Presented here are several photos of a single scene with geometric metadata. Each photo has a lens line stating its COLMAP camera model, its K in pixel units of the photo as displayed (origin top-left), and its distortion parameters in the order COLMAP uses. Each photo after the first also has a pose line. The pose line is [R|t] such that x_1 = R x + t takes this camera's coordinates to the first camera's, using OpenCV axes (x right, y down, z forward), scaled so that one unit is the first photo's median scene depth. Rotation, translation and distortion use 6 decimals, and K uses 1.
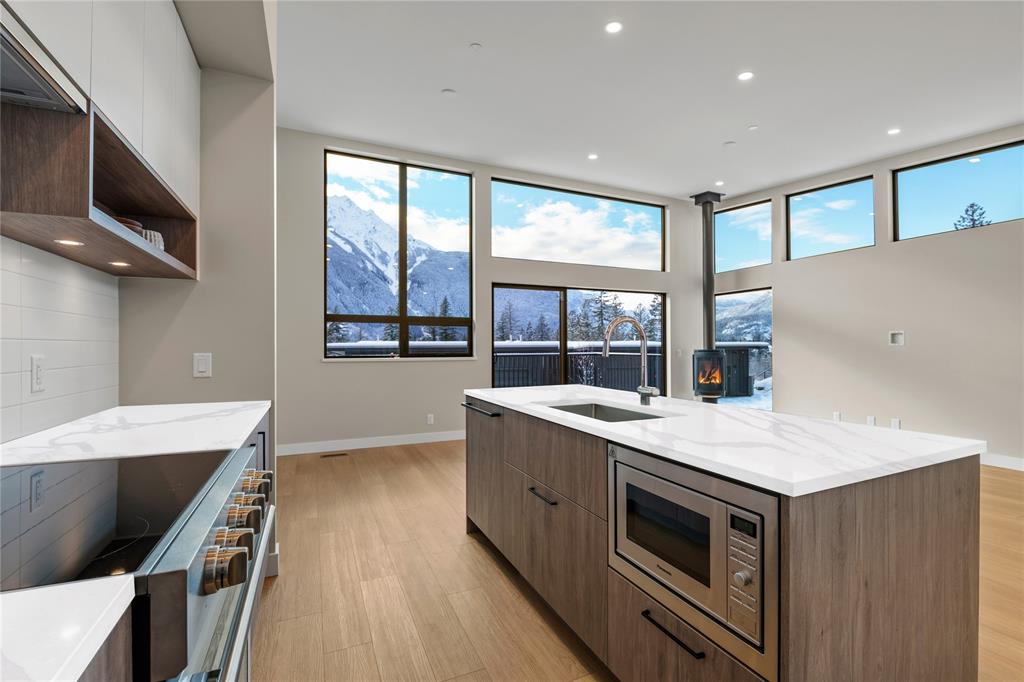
lens RADIAL K [[441.8, 0, 512.0], [0, 441.8, 341.0], [0, 0, 1]] dist [-0.001156, -0.000109]
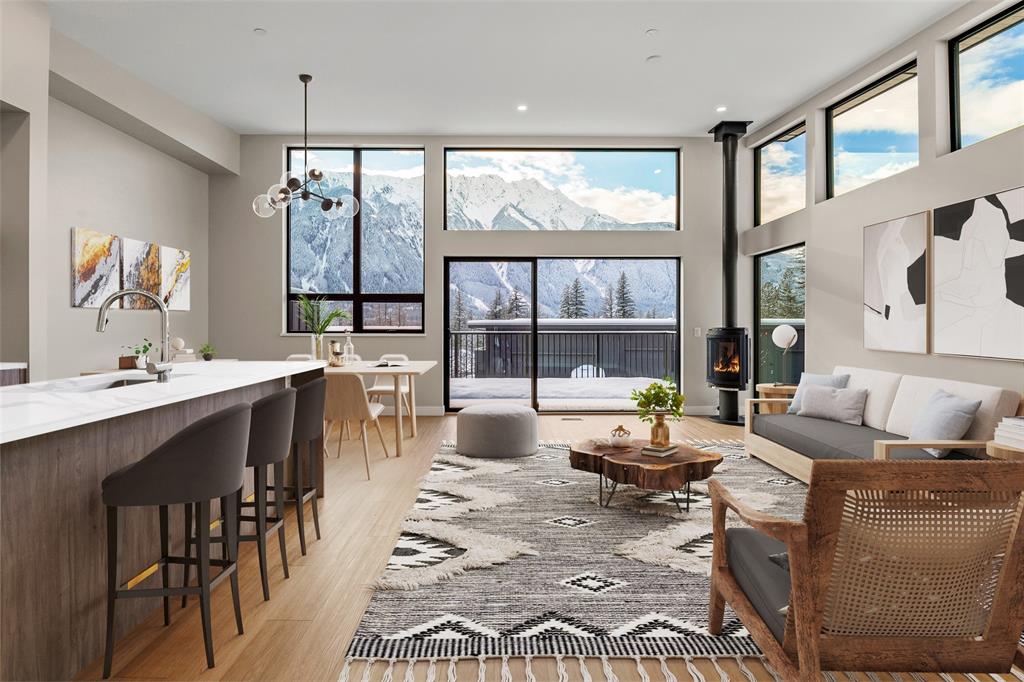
lens RADIAL K [[457.5, 0, 511.7], [0, 457.5, 321.4], [0, 0, 1]] dist [-0.001482, 0.000115]
pose [[0.914714, -0.000472, -0.404103, 0.417716], [0.002573, 0.999986, 0.004656, 0.003227], [0.404095, -0.005298, 0.914702, 0.122150]]
